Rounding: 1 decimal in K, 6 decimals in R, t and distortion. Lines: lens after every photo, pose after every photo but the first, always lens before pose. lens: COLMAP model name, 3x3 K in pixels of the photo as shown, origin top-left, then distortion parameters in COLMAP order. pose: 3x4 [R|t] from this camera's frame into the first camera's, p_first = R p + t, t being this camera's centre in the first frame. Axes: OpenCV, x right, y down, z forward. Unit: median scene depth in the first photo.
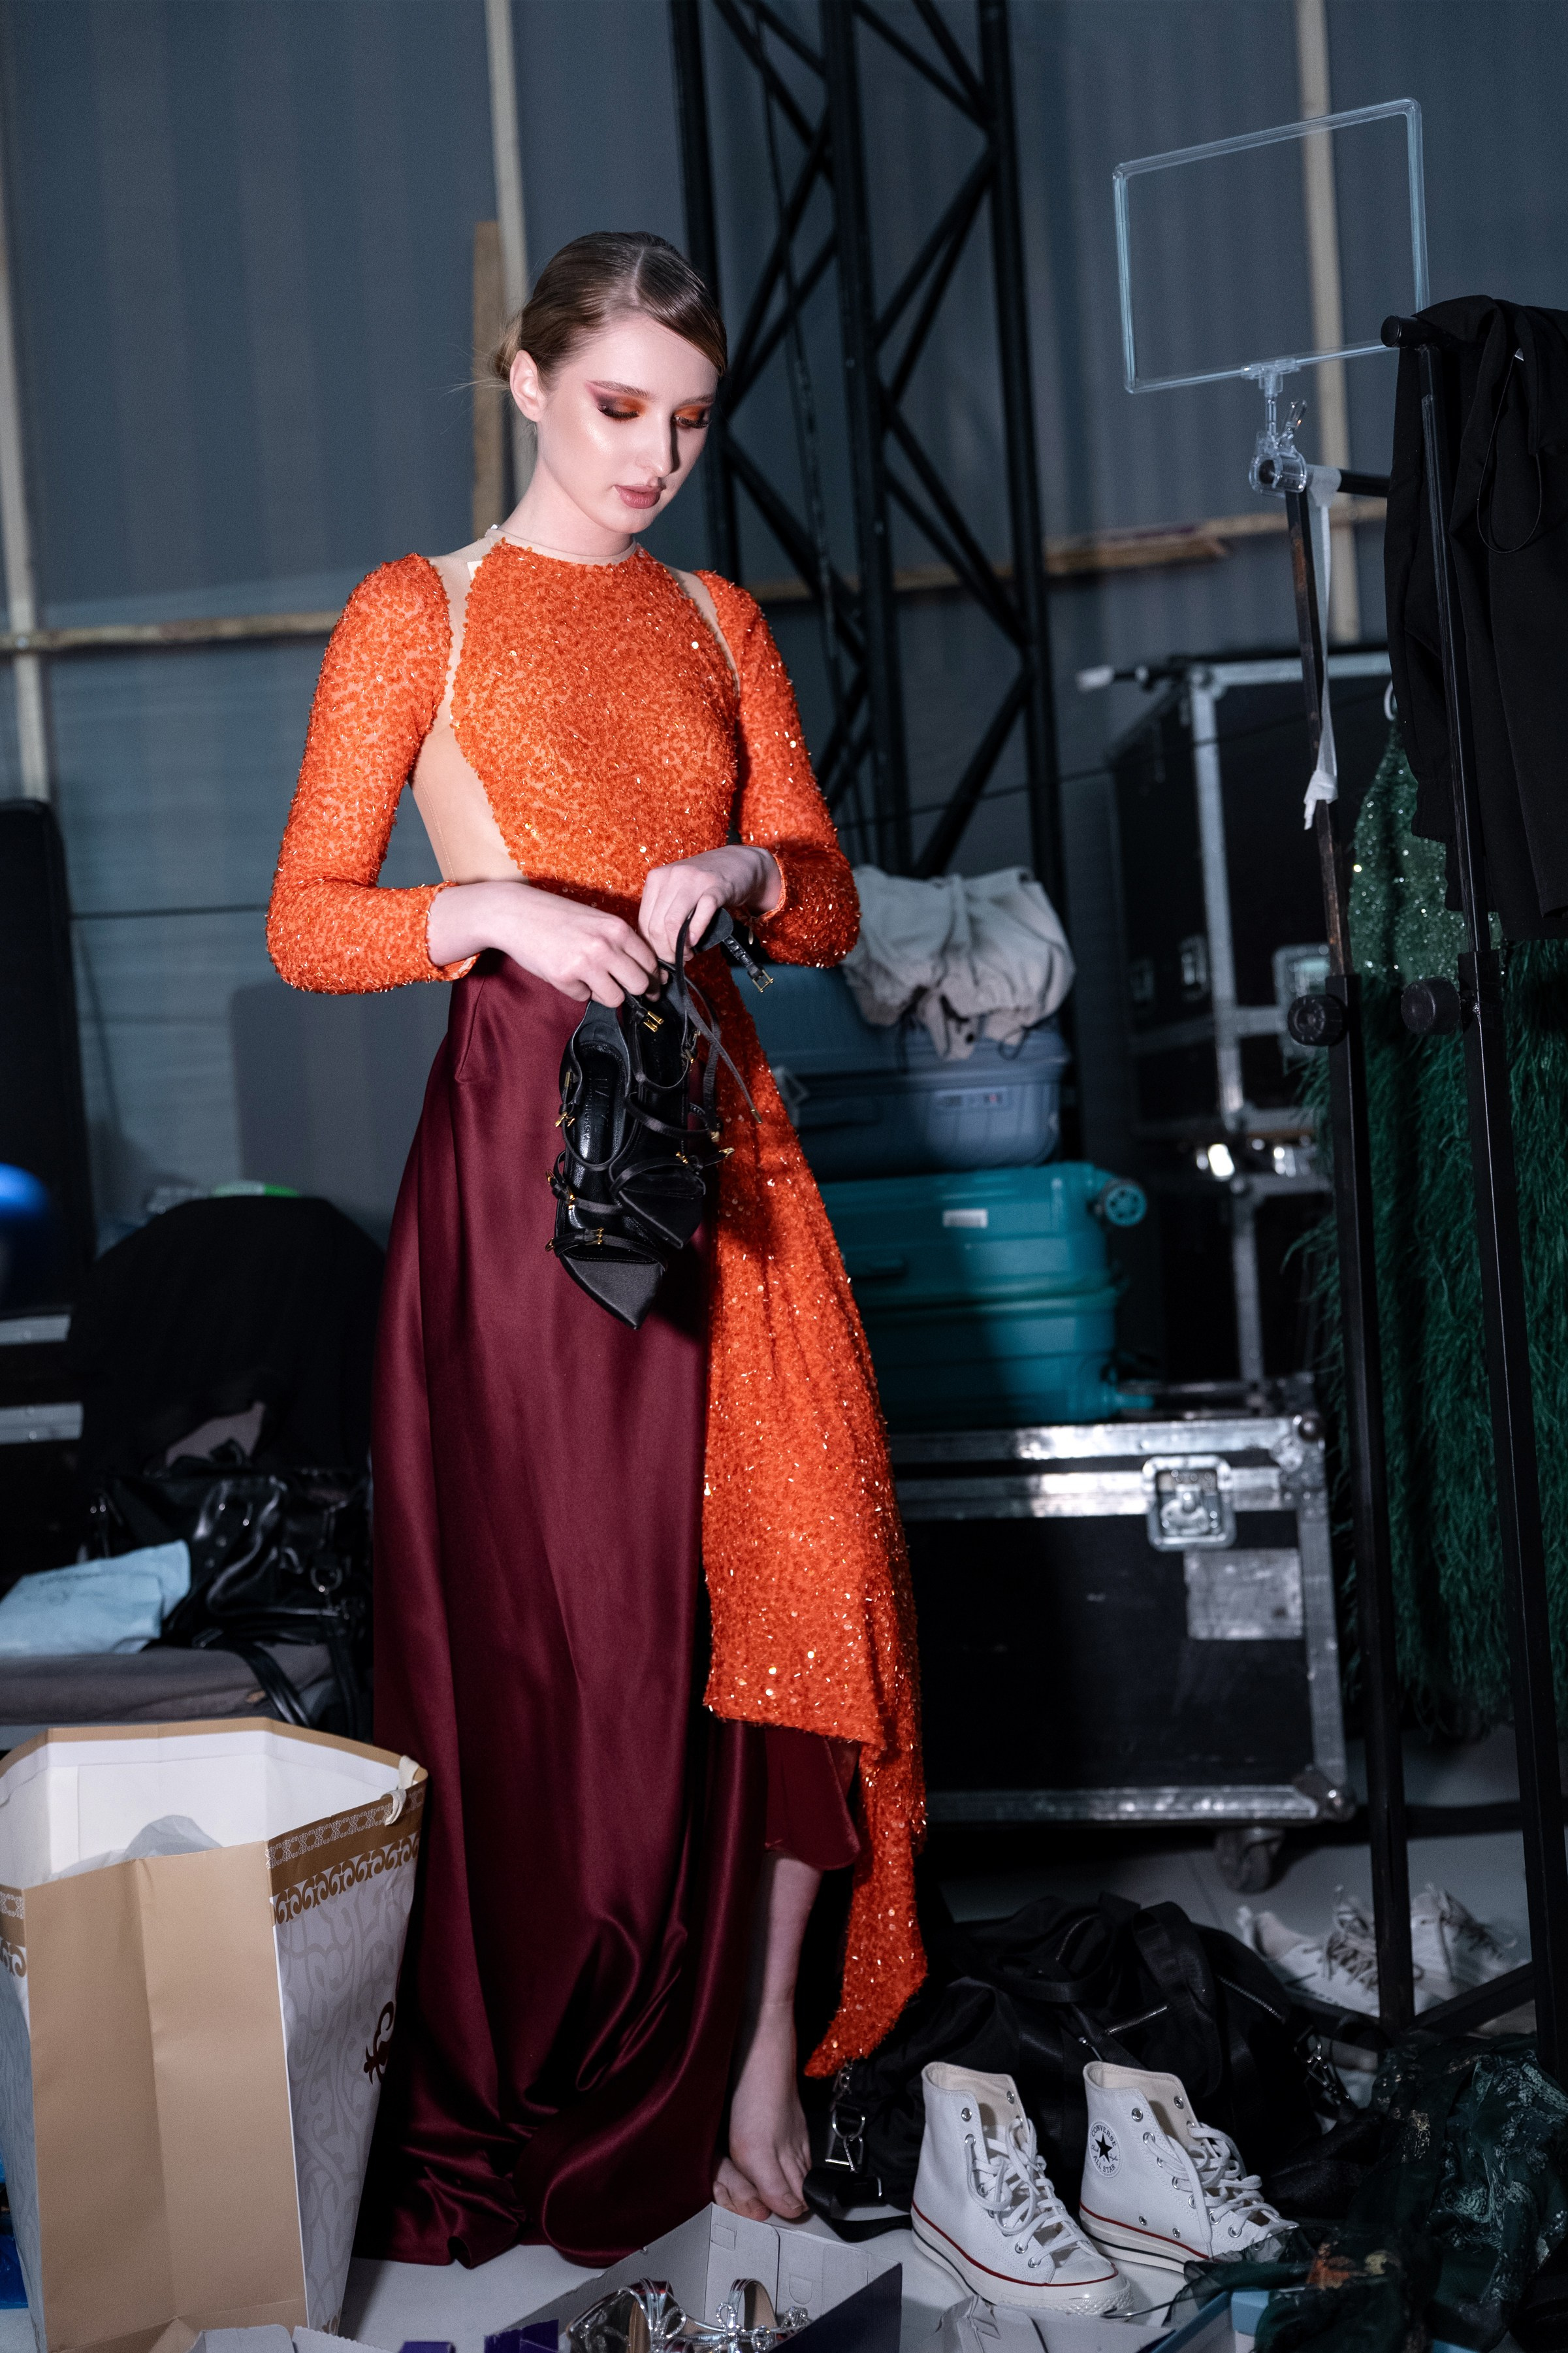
lens RADIAL K [[2441.4, 0, 784.0], [0, 2441.4, 1176.5], [0, 0, 1]] dist [0.090187, -0.177965]
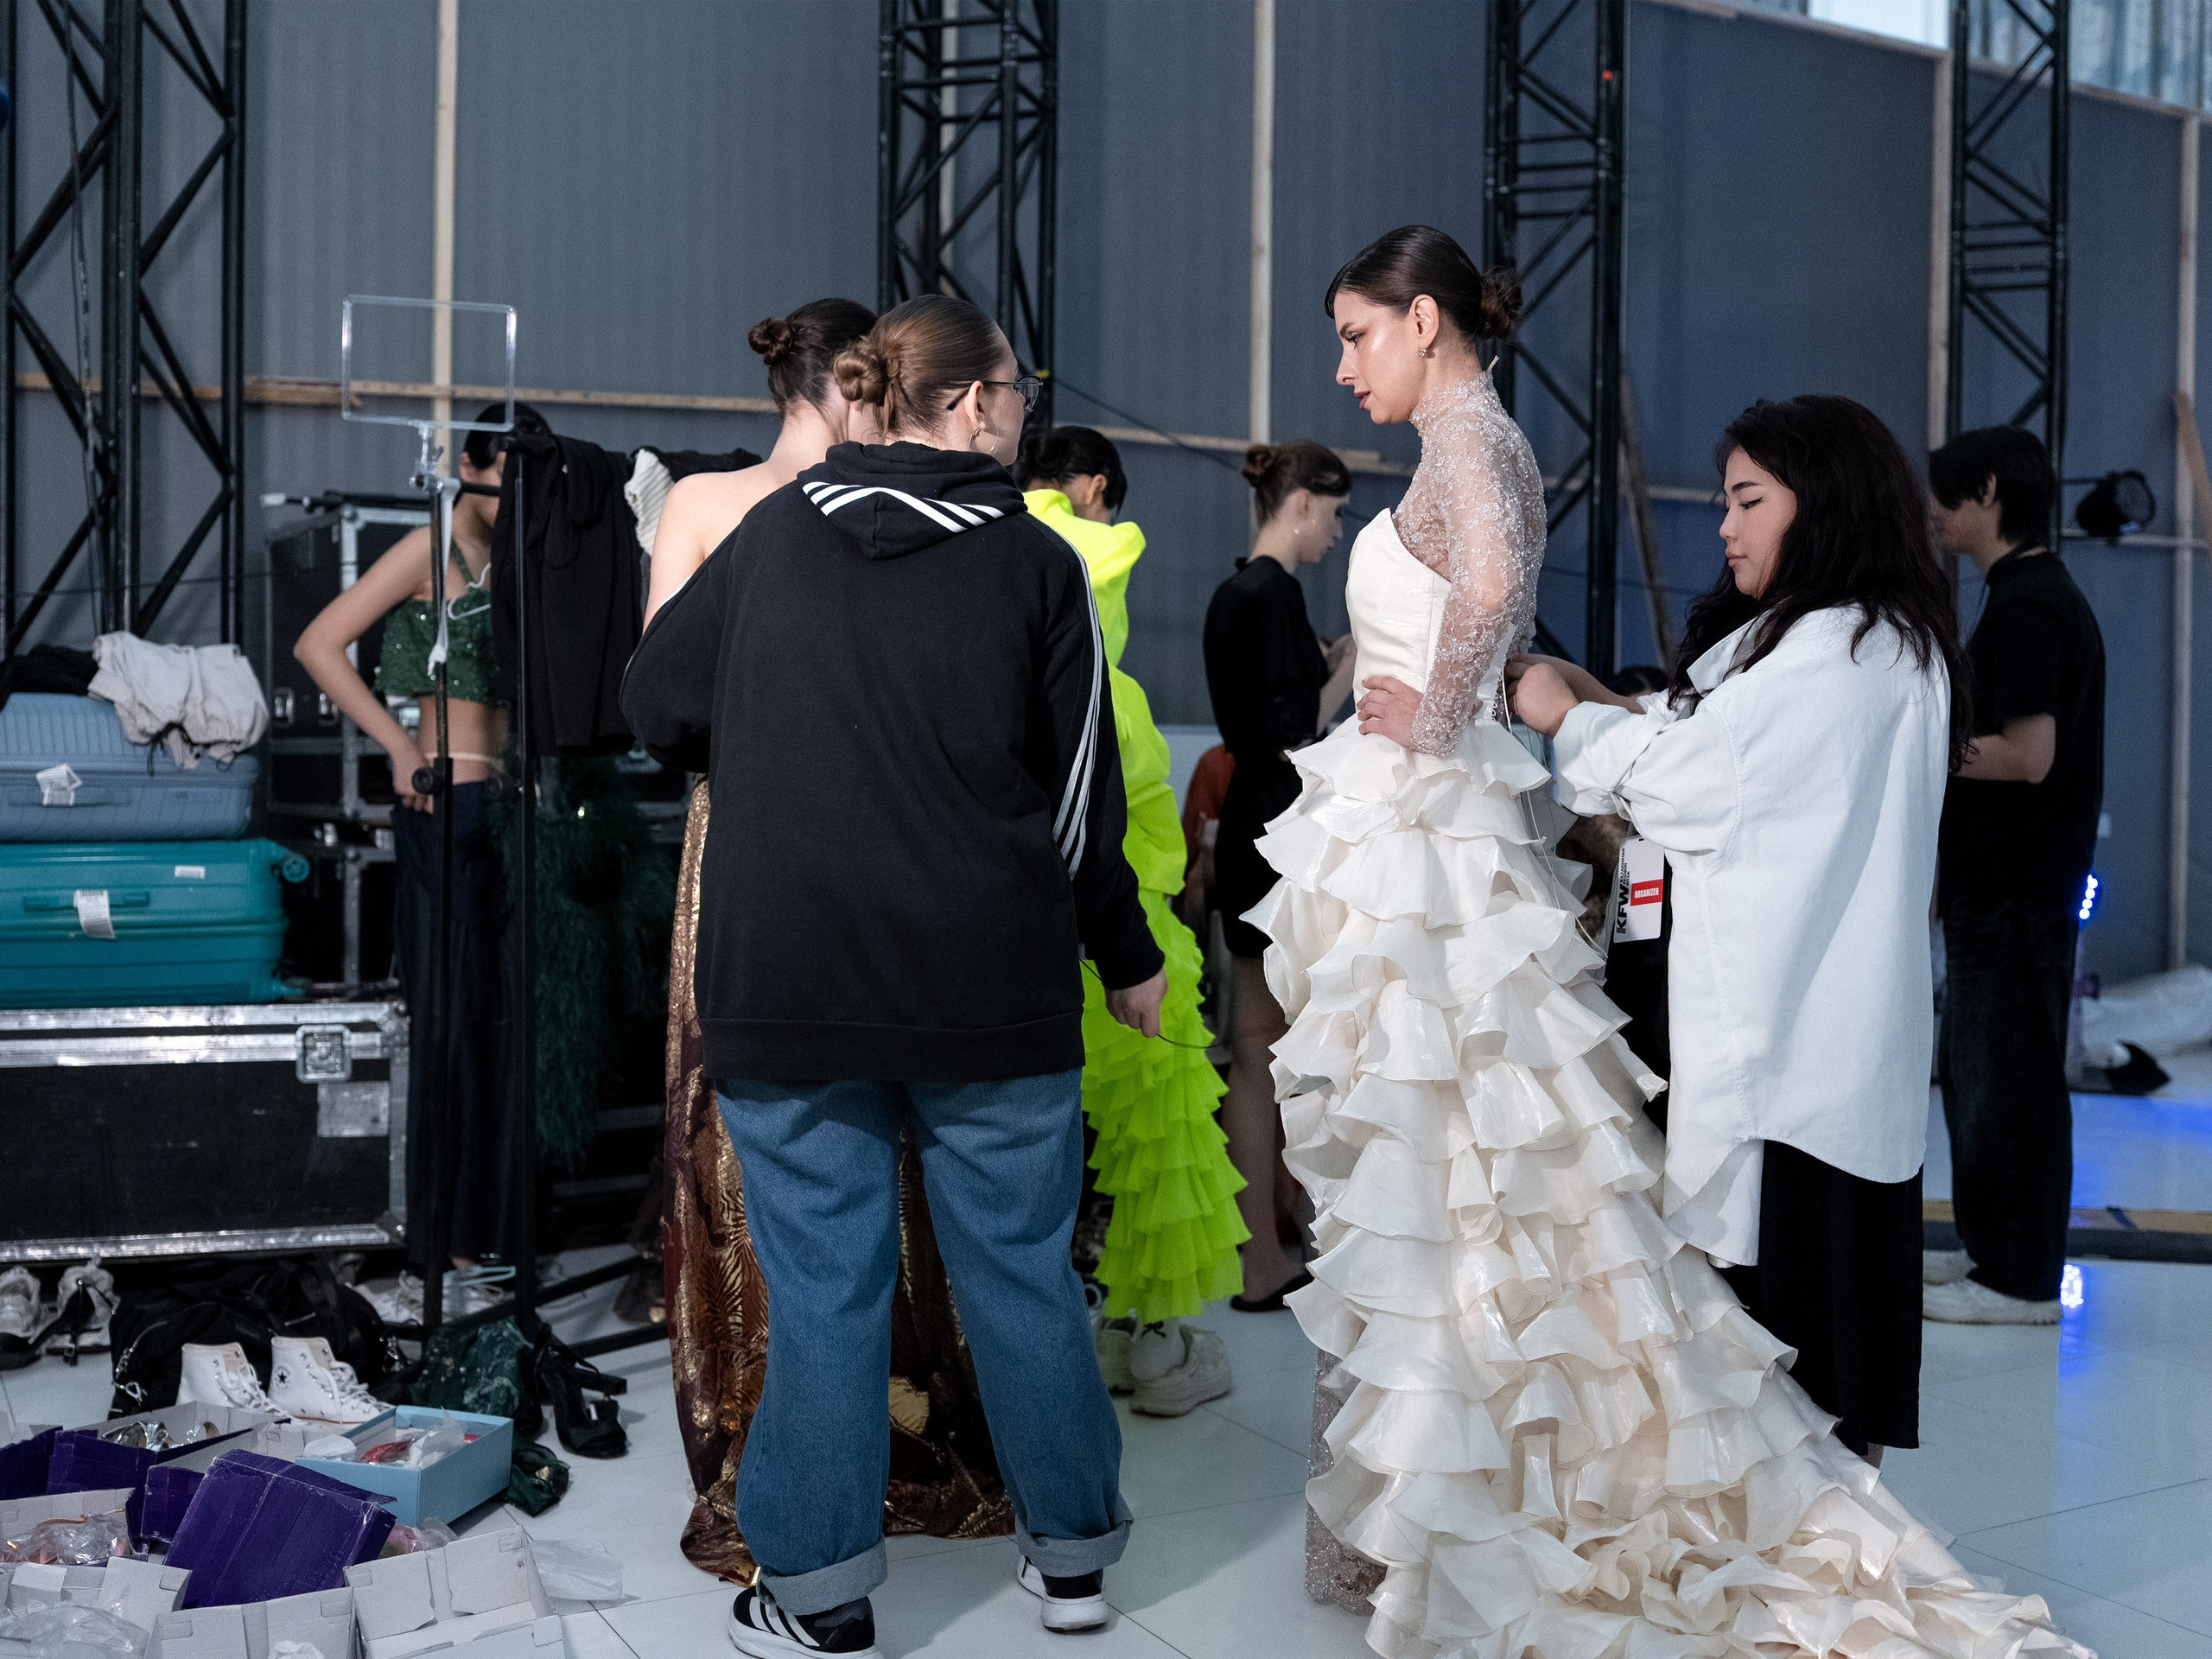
lens RADIAL K [[2252.8, 0, 1106.0], [0, 2252.8, 829.5], [0, 0, 1]] dist [-0.016485, -0.022150]
pose [[0.854407, 0.065990, 0.515397, -0.169600], [-0.066749, 0.997624, -0.017080, -0.024767], [-0.515299, -0.019809, 0.856781, -0.544261]]
